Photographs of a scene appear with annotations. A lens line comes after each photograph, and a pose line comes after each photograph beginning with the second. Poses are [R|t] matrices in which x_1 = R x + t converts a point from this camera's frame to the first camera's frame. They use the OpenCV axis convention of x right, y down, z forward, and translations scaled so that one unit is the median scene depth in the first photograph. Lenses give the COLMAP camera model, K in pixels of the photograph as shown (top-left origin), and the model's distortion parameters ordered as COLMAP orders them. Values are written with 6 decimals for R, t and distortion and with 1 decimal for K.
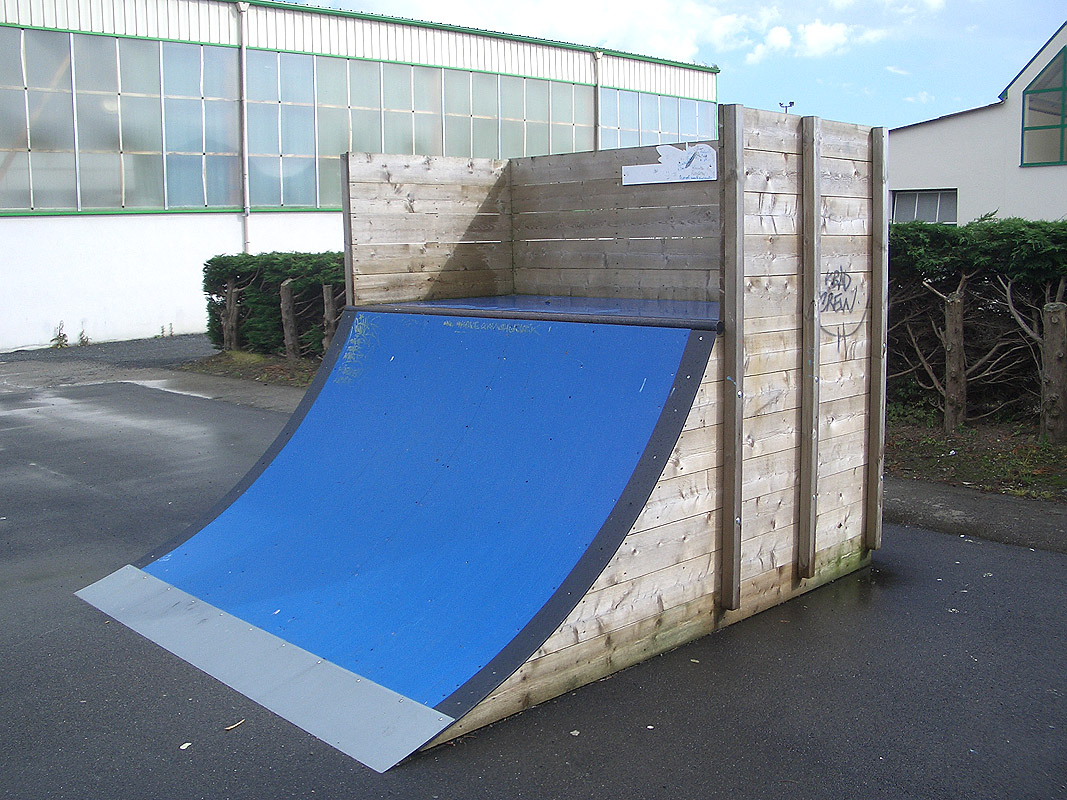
lens RADIAL K [[1100.5, 0, 533.5], [0, 1100.5, 400.0], [0, 0, 1]] dist [-0.101672, -0.006963]
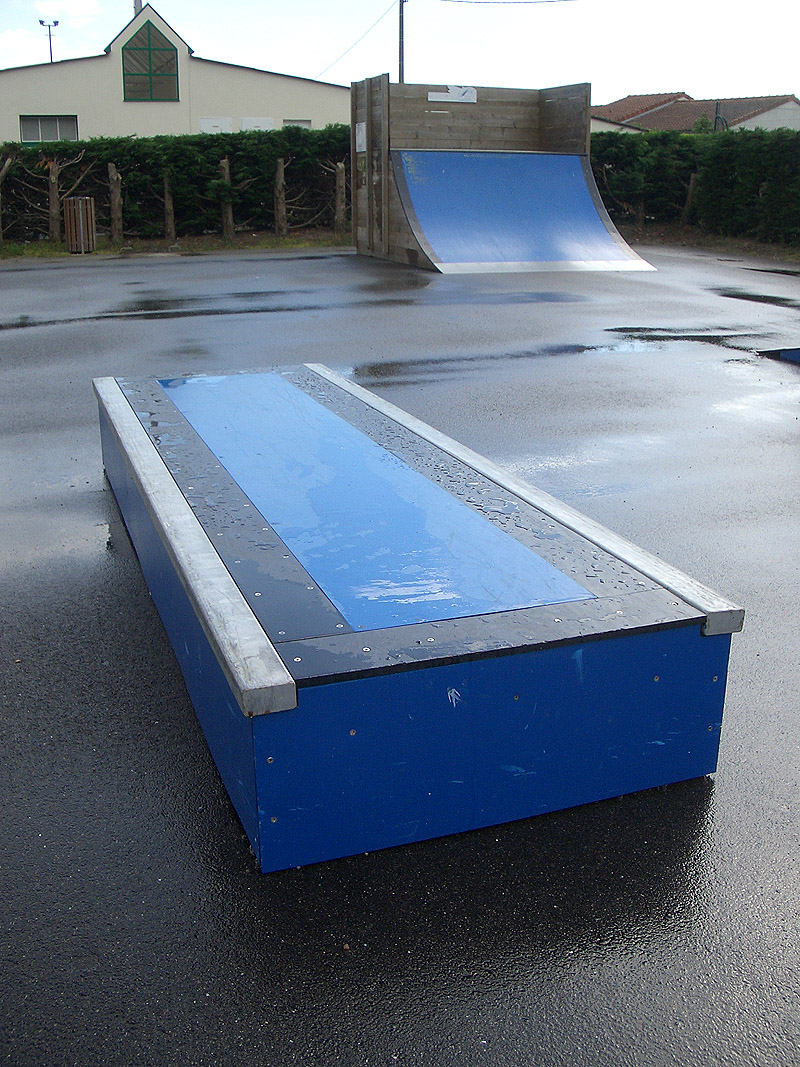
lens RADIAL K [[1116.6, 0, 400.0], [0, 1116.6, 533.5], [0, 0, 1]] dist [-0.285581, 0.334225]
pose [[0.407261, -0.266449, 0.873581, -1.943201], [0.117823, 0.963833, 0.239047, 0.111878], [-0.905680, 0.005573, 0.423926, 0.135535]]
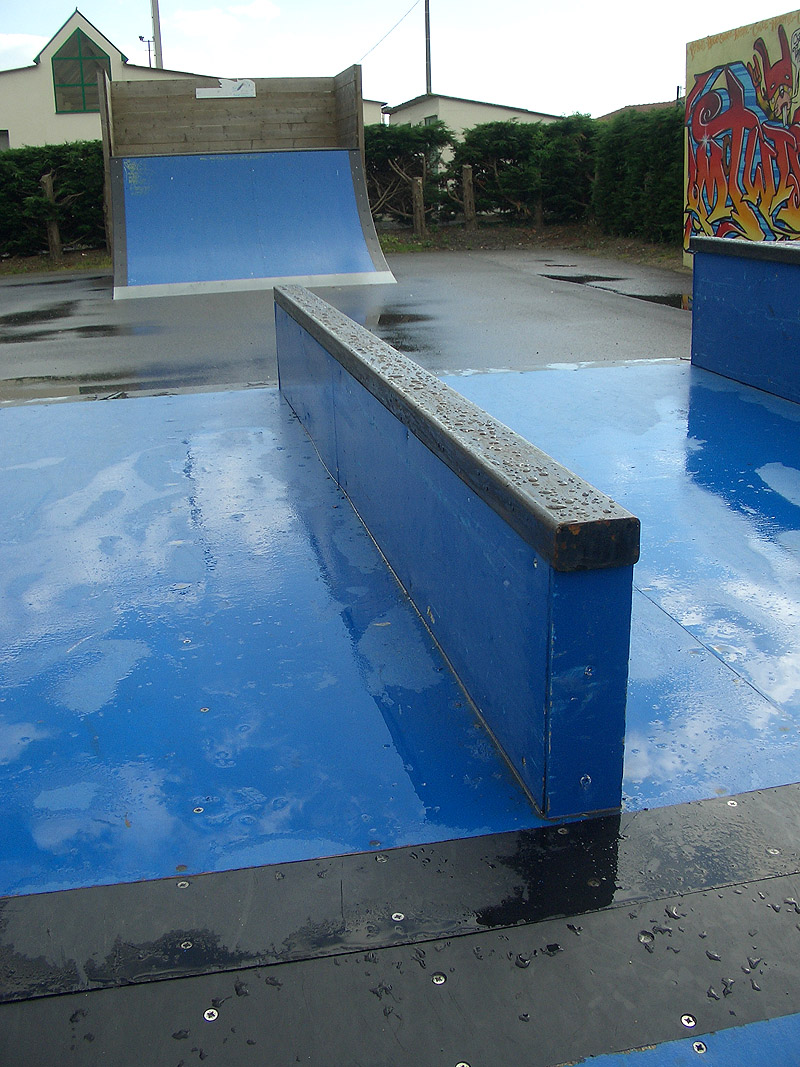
lens RADIAL K [[1116.6, 0, 400.0], [0, 1116.6, 533.5], [0, 0, 1]] dist [-0.285581, 0.334225]
pose [[0.525059, -0.254394, 0.812156, -1.383189], [0.134153, 0.967090, 0.216195, 0.179208], [-0.840426, -0.004562, 0.541907, -0.313981]]
